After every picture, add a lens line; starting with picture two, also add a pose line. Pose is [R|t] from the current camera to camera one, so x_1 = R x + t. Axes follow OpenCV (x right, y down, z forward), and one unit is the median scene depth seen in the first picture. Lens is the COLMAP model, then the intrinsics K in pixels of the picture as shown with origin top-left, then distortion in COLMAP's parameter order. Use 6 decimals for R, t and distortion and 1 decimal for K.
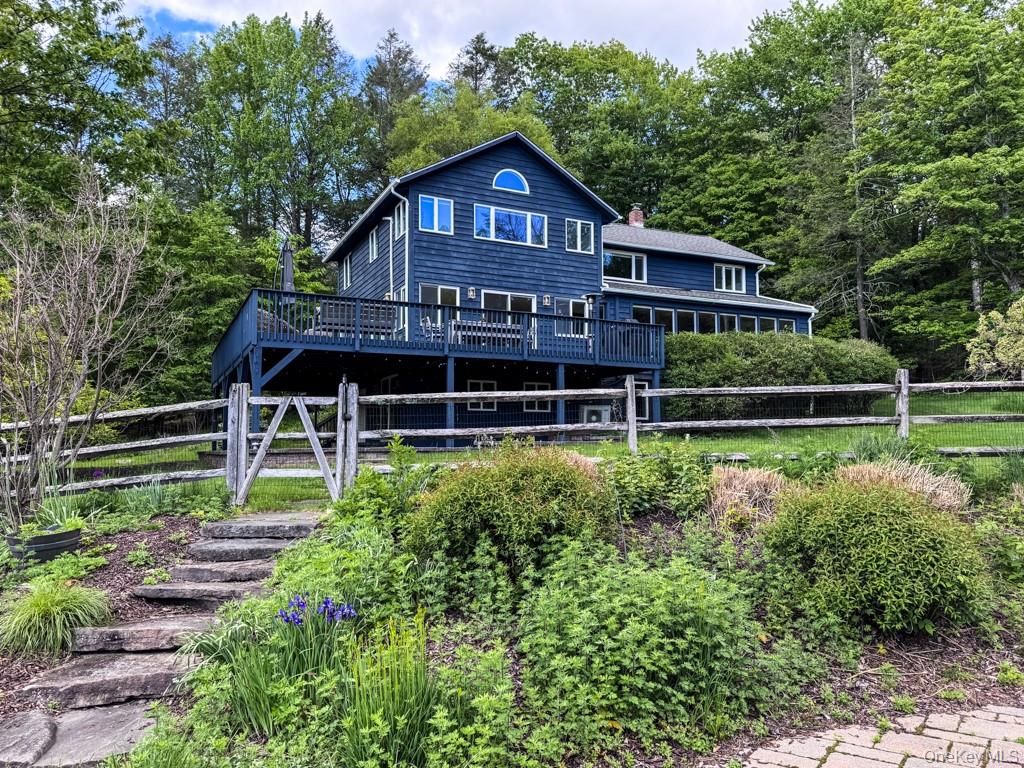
lens RADIAL K [[730.1, 0, 513.0], [0, 730.1, 390.9], [0, 0, 1]] dist [0.001551, -0.001025]
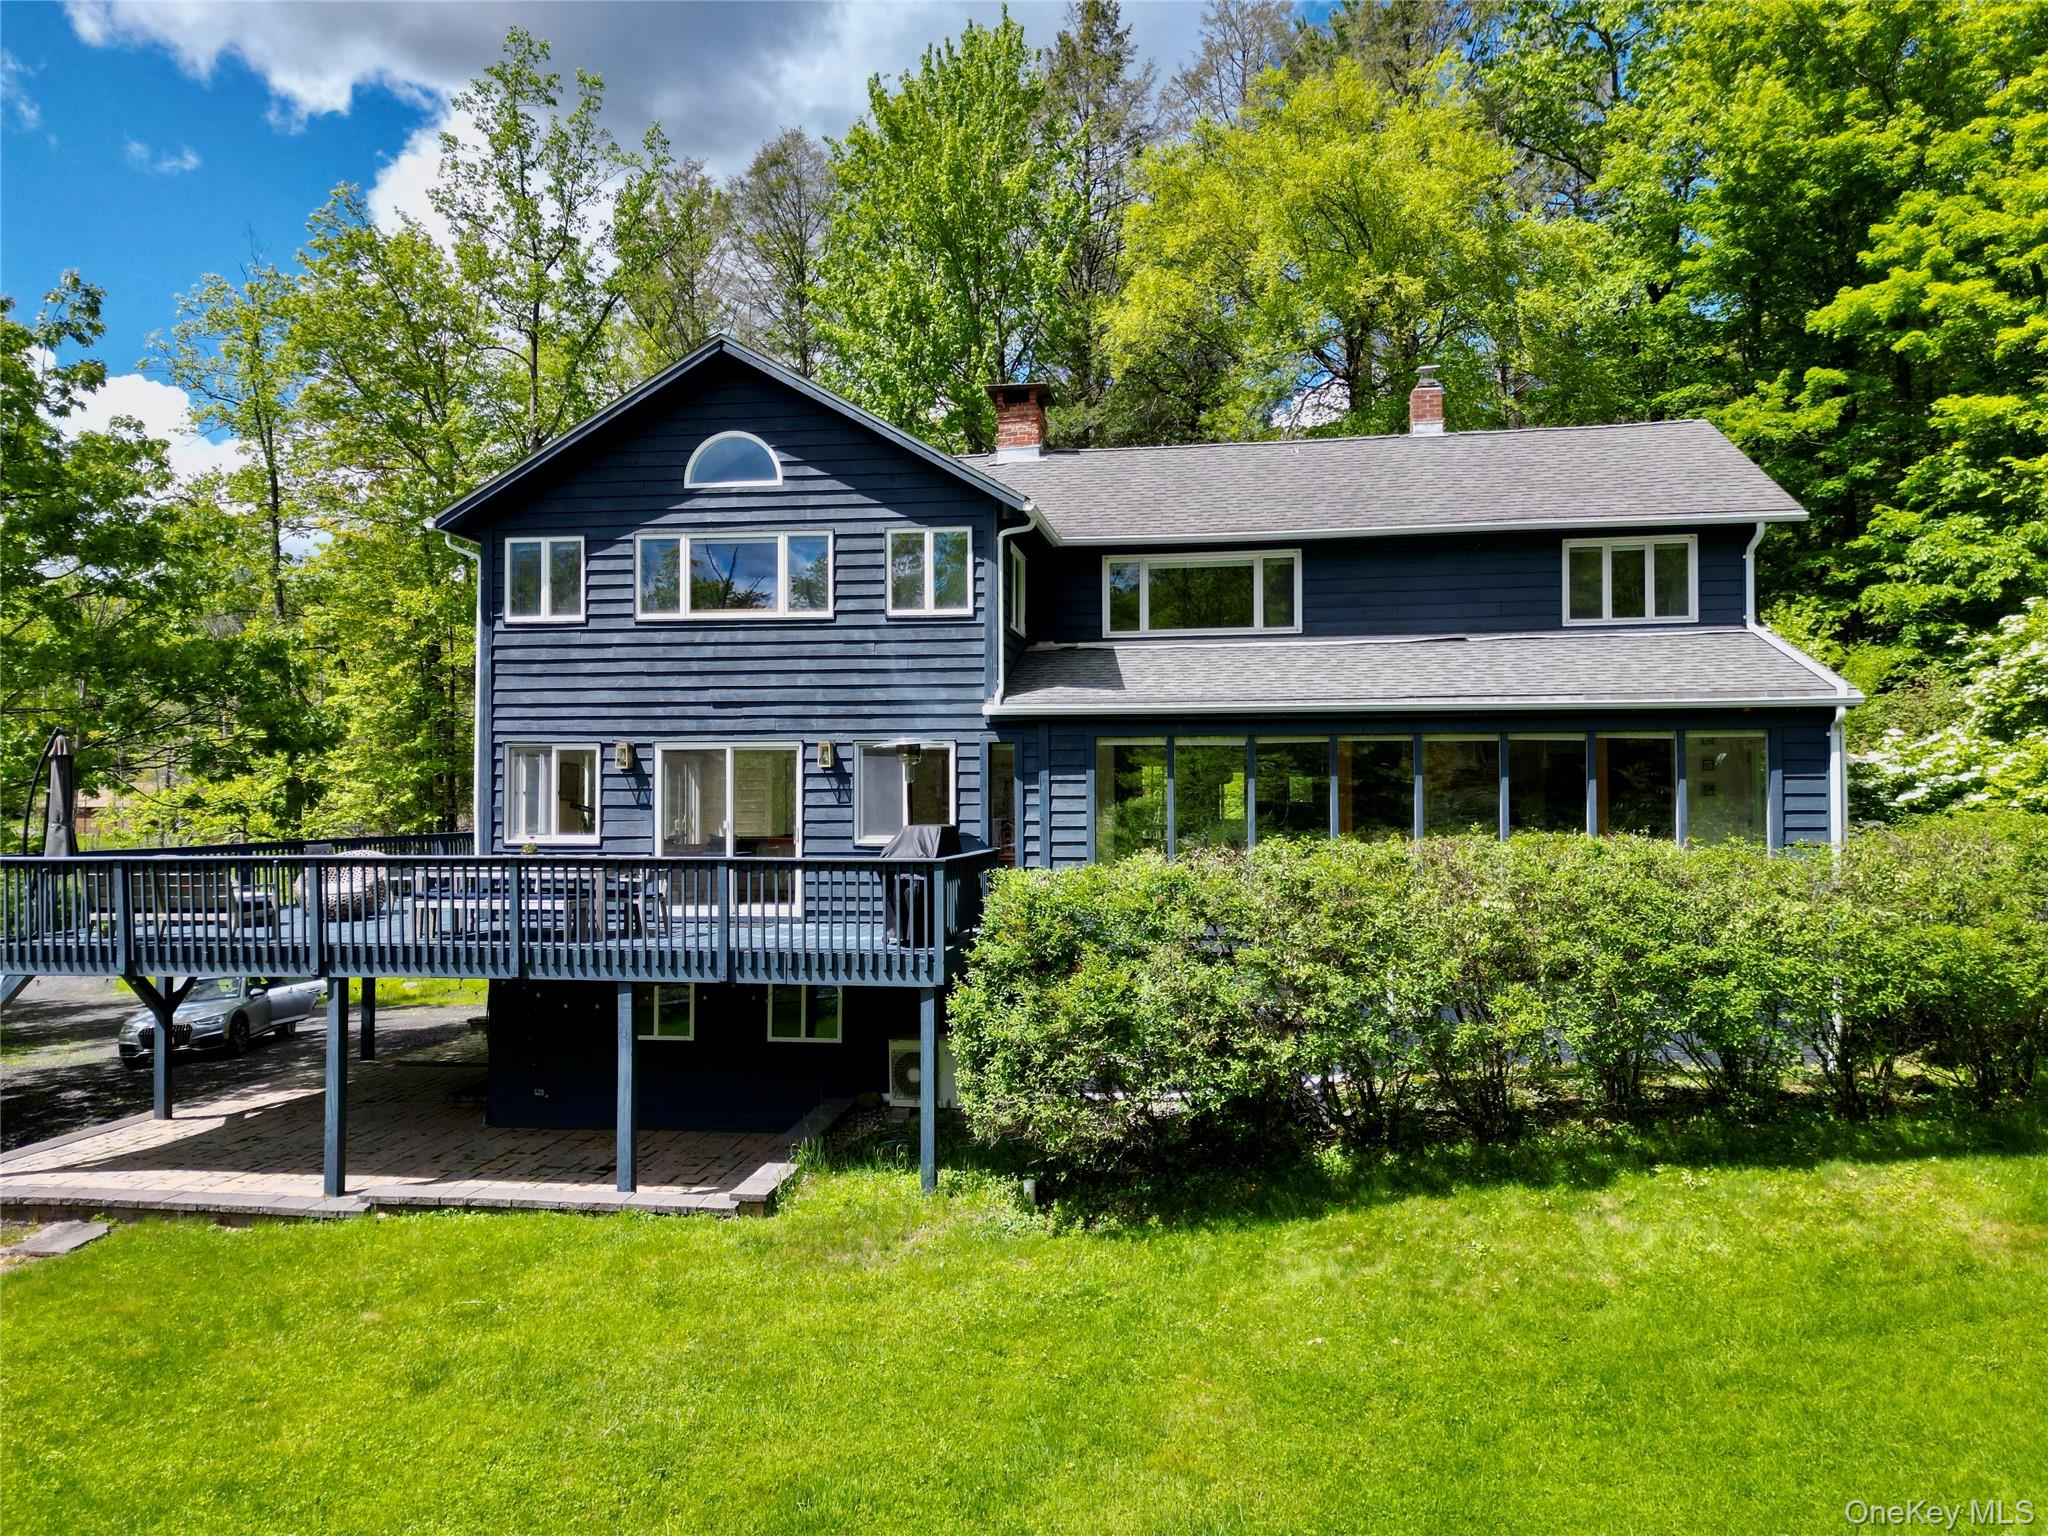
lens RADIAL K [[1438.2, 0, 1024.6], [0, 1438.2, 755.9], [0, 0, 1]] dist [0.031605, -0.013506]
pose [[0.823549, -0.013157, -0.567092, 0.566834], [0.043255, 0.998277, 0.039656, -0.148993], [0.565593, -0.057188, 0.822699, 0.428393]]
